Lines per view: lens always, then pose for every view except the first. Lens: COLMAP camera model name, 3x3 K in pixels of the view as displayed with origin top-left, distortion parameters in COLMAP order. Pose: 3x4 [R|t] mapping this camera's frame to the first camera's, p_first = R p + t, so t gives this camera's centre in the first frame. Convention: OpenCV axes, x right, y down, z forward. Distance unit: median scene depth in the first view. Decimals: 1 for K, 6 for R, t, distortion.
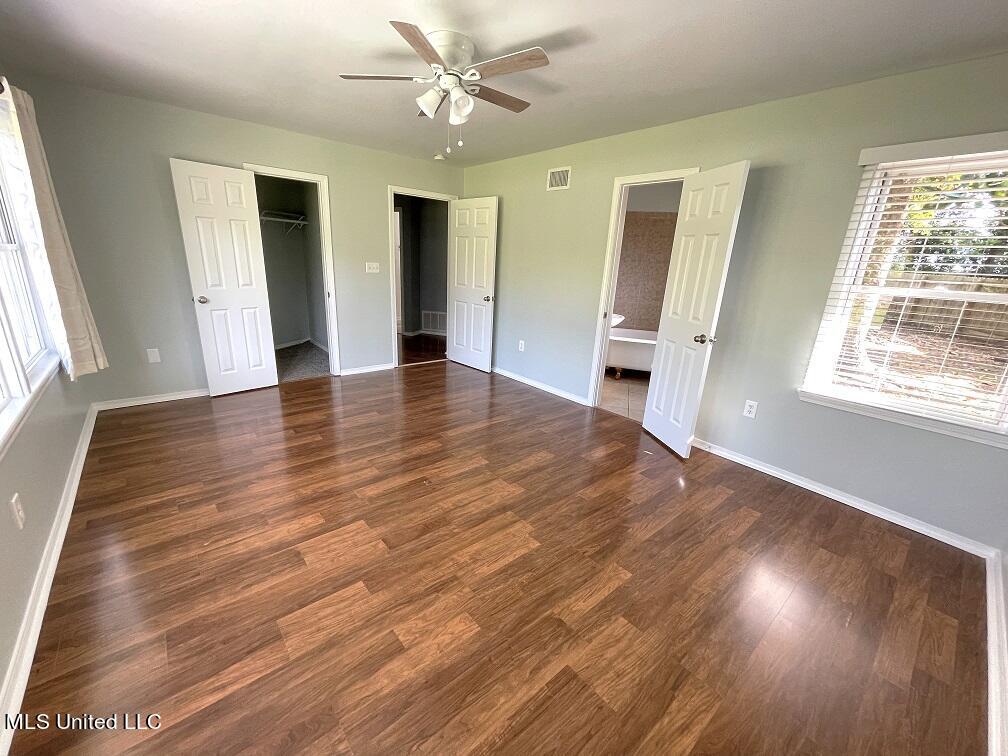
lens RADIAL K [[407.6, 0, 501.0], [0, 407.6, 379.9], [0, 0, 1]] dist [-0.010070, 0.006366]
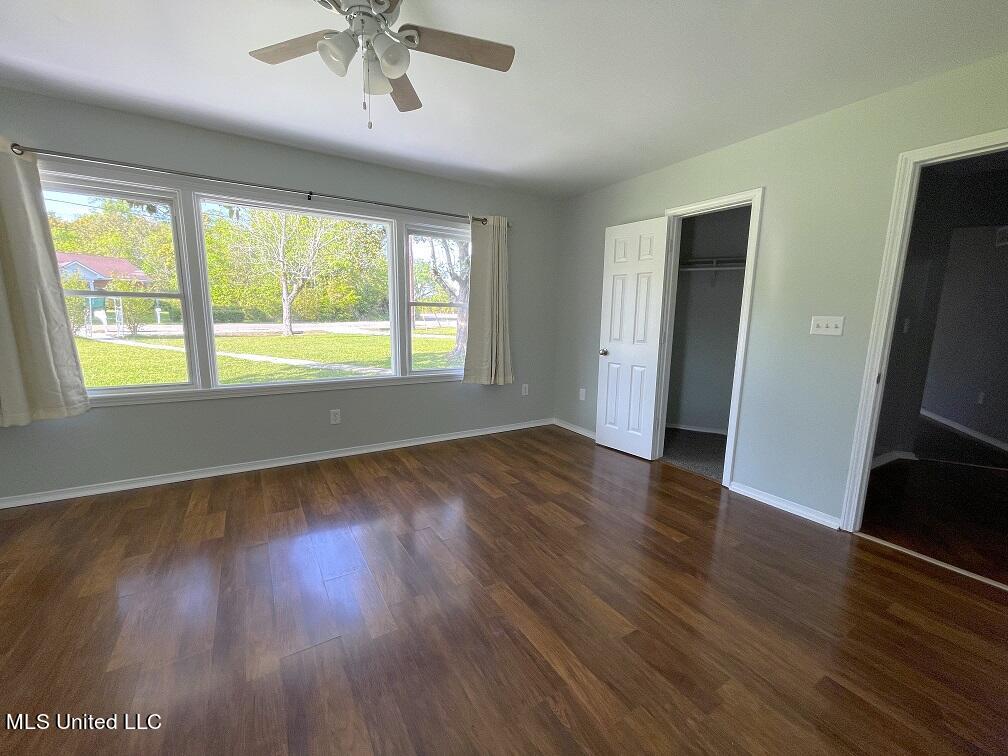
lens RADIAL K [[407.6, 0, 501.0], [0, 407.6, 379.9], [0, 0, 1]] dist [-0.010070, 0.006366]
pose [[-0.147148, 0.105764, -0.983444, 0.498656], [-0.310000, 0.939242, 0.147394, -0.285231], [0.939280, 0.326556, -0.105421, 1.247709]]
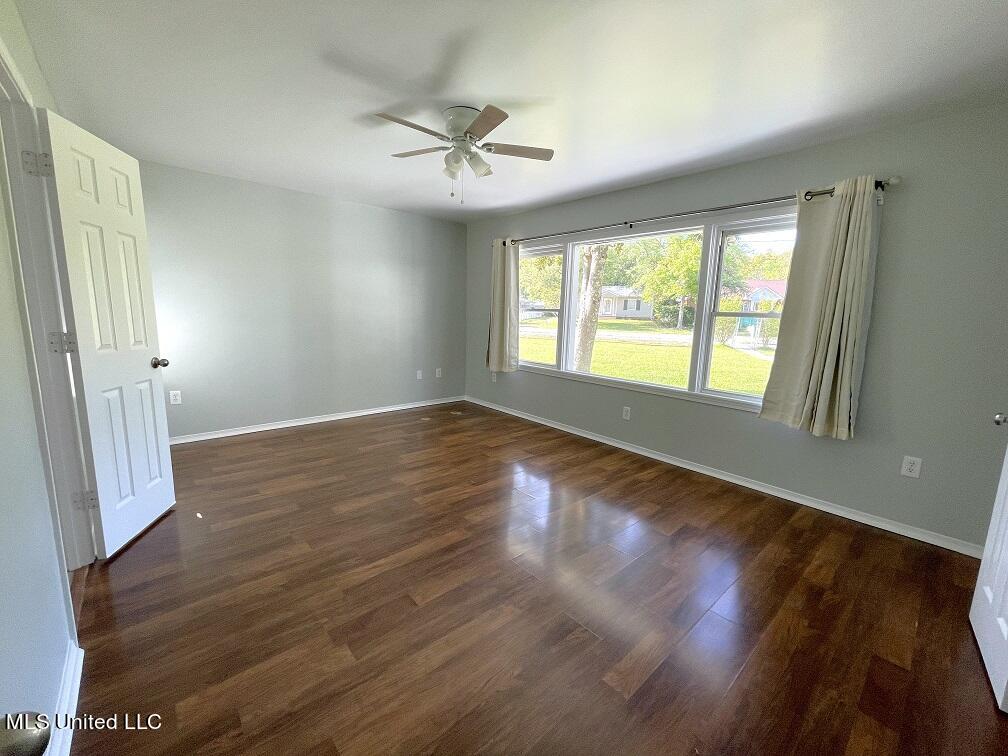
lens RADIAL K [[407.6, 0, 501.0], [0, 407.6, 379.9], [0, 0, 1]] dist [-0.010070, 0.006366]
pose [[-0.996444, -0.078295, -0.031138, -0.208172], [-0.084023, 0.895566, 0.436923, -0.546735], [-0.006323, 0.437985, -0.898960, 1.962843]]
